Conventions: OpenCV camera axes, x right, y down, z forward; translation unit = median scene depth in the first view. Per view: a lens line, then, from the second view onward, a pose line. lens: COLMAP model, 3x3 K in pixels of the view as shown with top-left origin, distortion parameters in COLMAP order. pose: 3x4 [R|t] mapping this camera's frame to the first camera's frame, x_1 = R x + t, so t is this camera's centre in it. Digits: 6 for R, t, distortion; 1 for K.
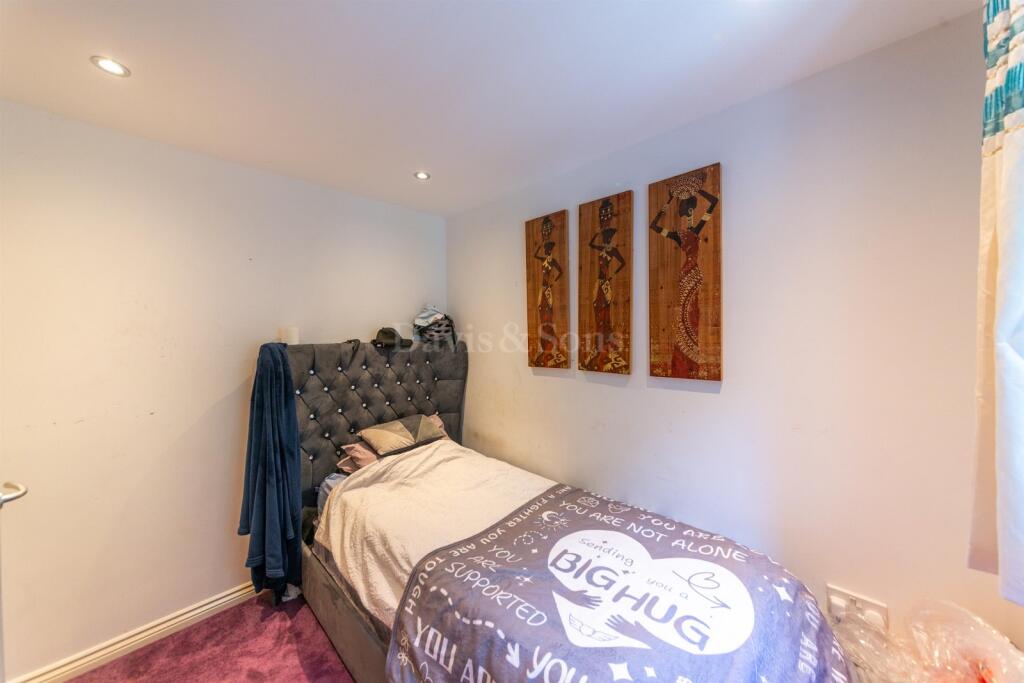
lens RADIAL K [[358.9, 0, 512.4], [0, 358.9, 338.7], [0, 0, 1]] dist [0.003278, -0.000063]
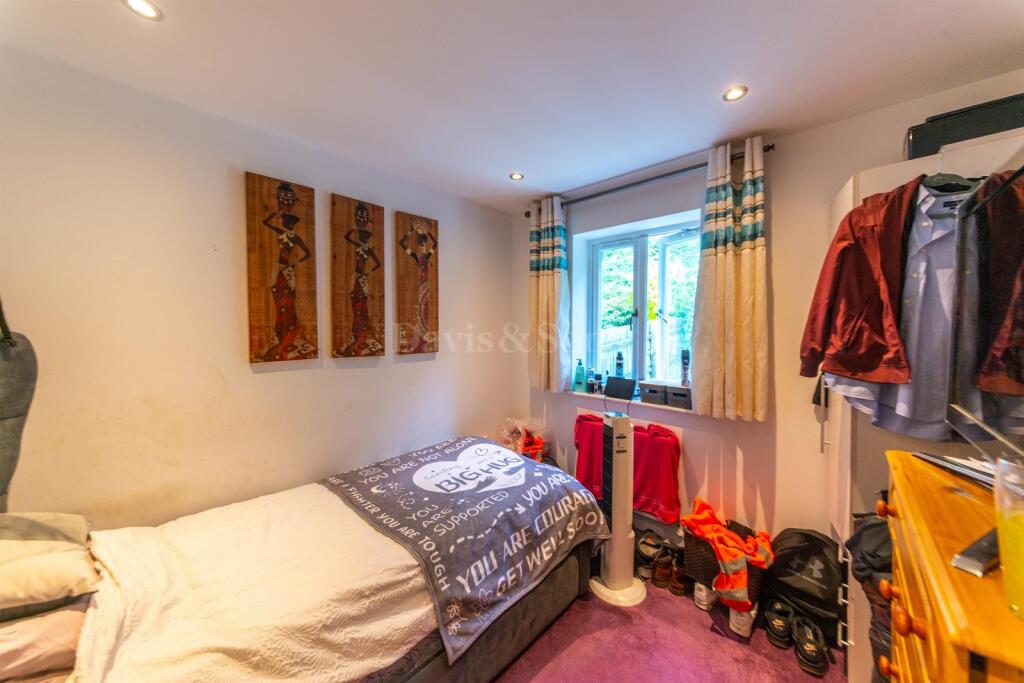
lens RADIAL K [[358.9, 0, 512.2], [0, 358.9, 335.7], [0, 0, 1]] dist [0.003278, -0.000063]
pose [[-0.019131, -0.016930, 0.999674, -0.914934], [0.008244, 0.999820, 0.017090, 0.013527], [-0.999783, 0.008568, -0.018988, 0.574030]]
